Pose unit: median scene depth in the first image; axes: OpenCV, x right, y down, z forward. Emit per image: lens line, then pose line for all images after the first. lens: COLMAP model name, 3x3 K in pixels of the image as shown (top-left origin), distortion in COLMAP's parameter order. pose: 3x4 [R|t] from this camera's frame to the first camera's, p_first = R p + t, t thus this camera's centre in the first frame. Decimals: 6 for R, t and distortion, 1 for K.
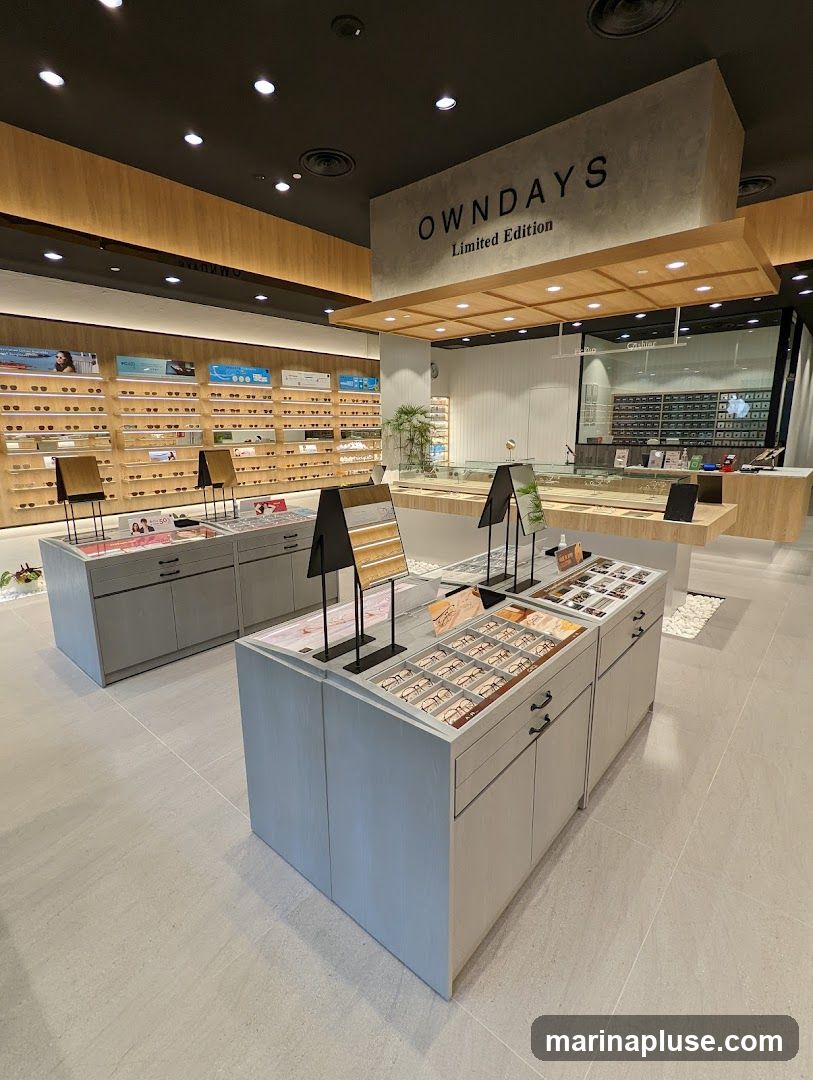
lens RADIAL K [[449.3, 0, 386.2], [0, 449.3, 530.0], [0, 0, 1]] dist [-0.000466, -0.000260]
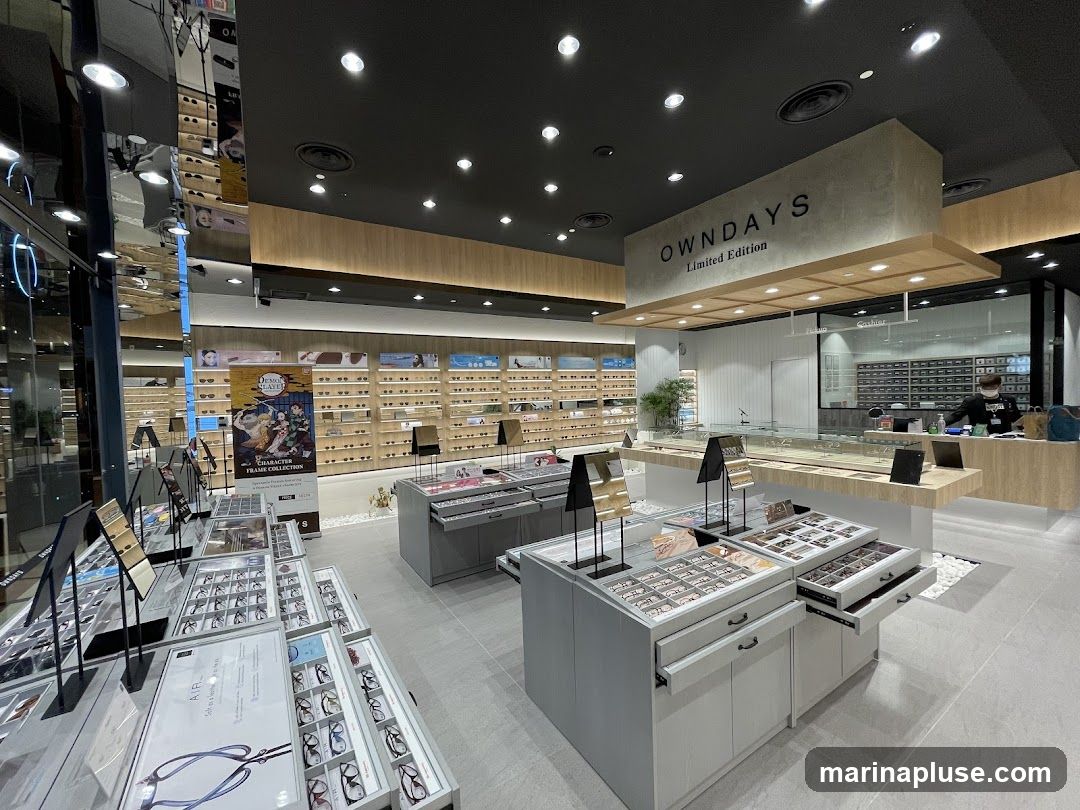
lens RADIAL K [[449.3, 0, 540.6], [0, 449.3, 411.8], [0, 0, 1]] dist [-0.000466, -0.000260]
pose [[0.961141, -0.004036, -0.276029, 0.102855], [-0.035045, 0.990019, -0.136504, -0.013299], [0.273825, 0.140873, 0.951407, -0.324754]]
